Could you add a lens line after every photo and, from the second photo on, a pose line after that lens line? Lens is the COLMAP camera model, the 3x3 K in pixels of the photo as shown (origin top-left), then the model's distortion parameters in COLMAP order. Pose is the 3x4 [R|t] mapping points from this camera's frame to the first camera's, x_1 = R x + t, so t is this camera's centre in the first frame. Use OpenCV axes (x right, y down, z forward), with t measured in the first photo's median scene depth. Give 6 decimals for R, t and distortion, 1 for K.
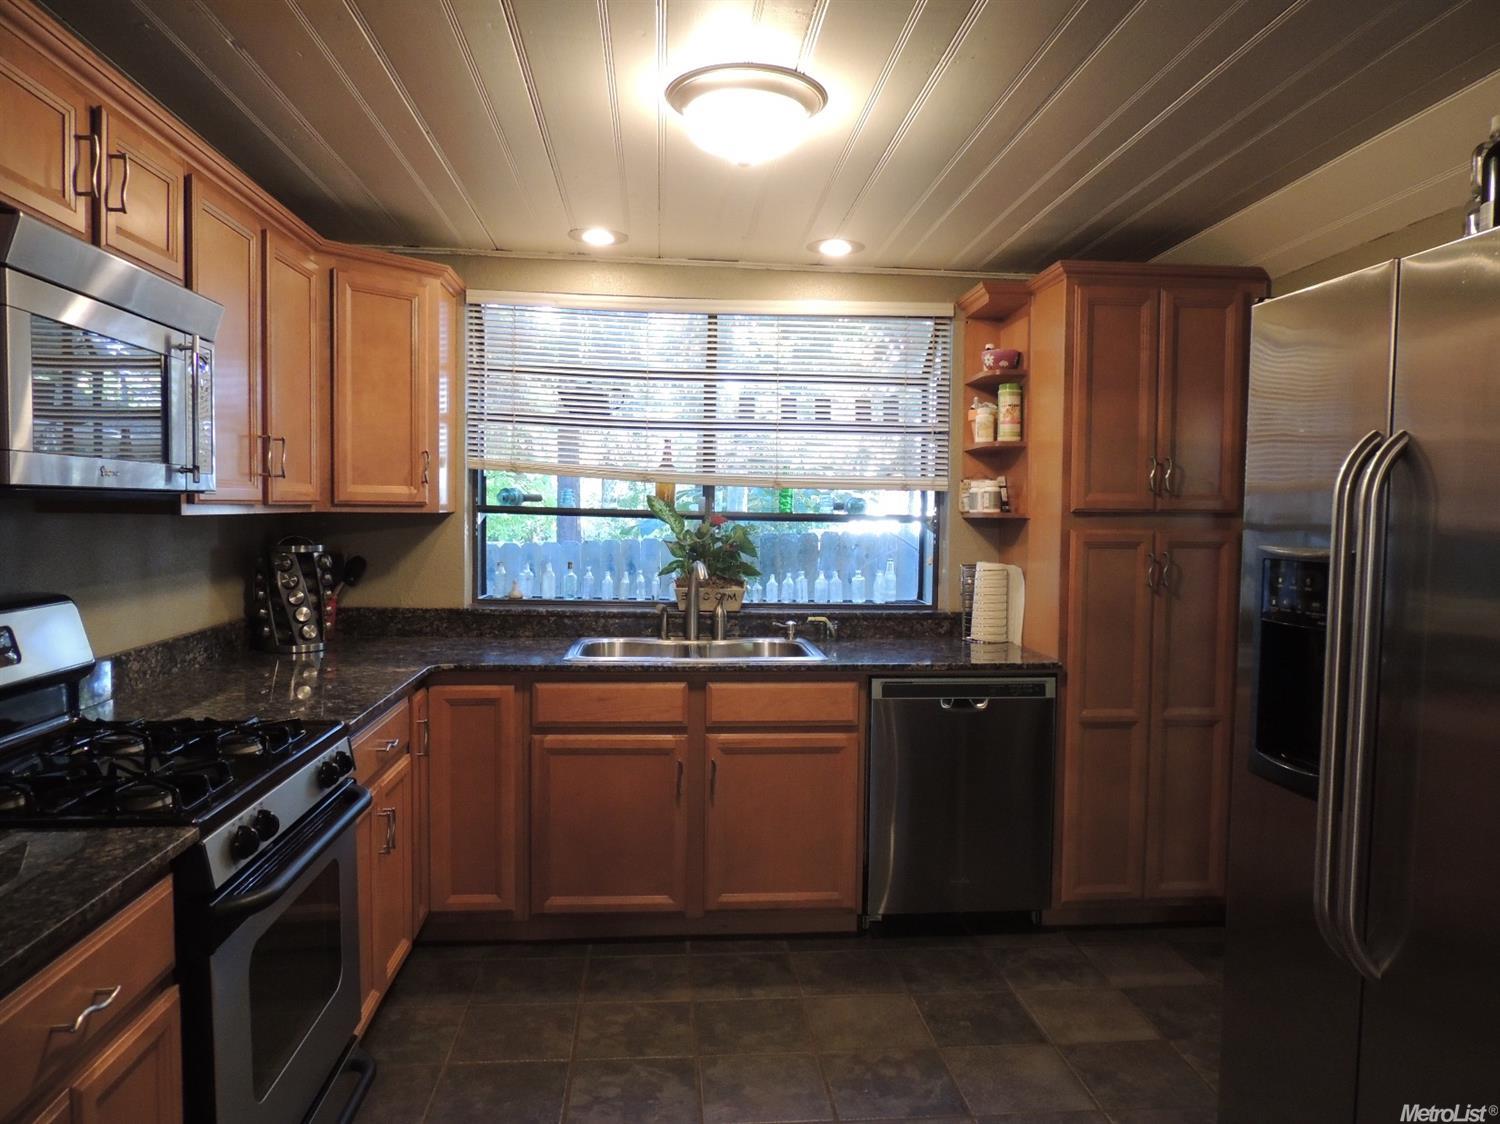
lens RADIAL K [[1064.4, 0, 750.0], [0, 1064.4, 562.0], [0, 0, 1]] dist [-0.026238, 0.006872]
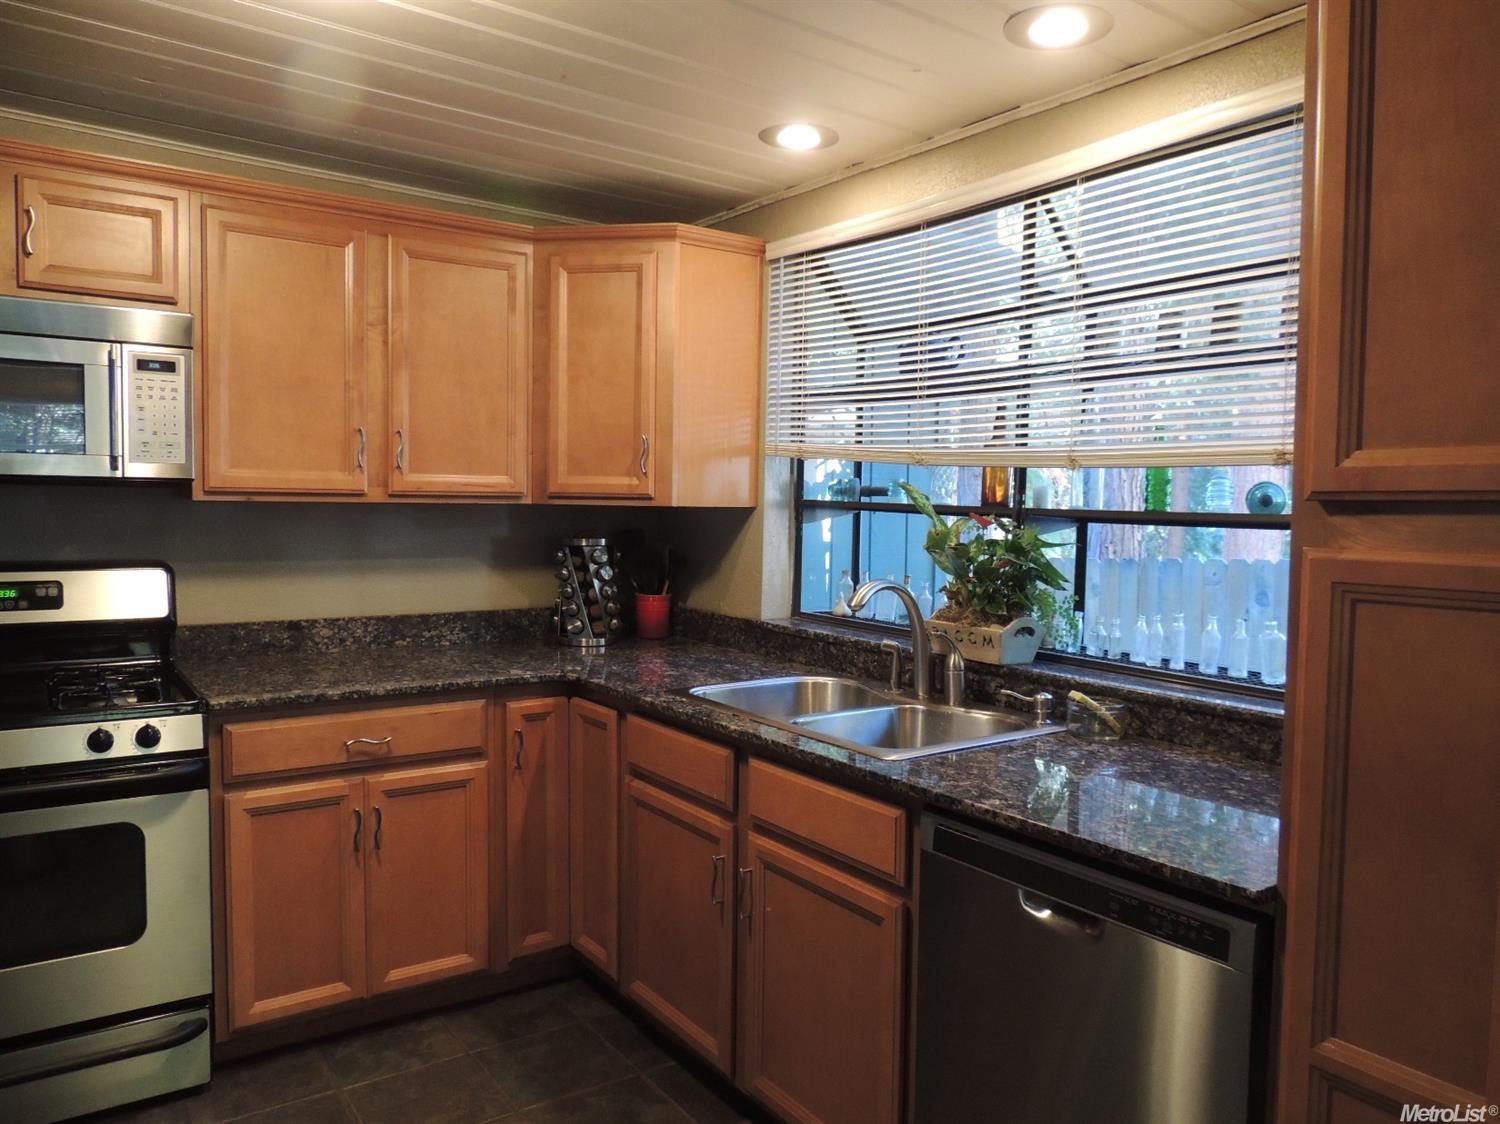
lens RADIAL K [[1064.4, 0, 750.0], [0, 1064.4, 562.0], [0, 0, 1]] dist [-0.026238, 0.006872]
pose [[0.501459, 0.043982, -0.864063, 0.536100], [-0.053167, 0.998386, 0.019964, -0.022986], [0.863546, 0.035929, 0.502988, 0.651950]]
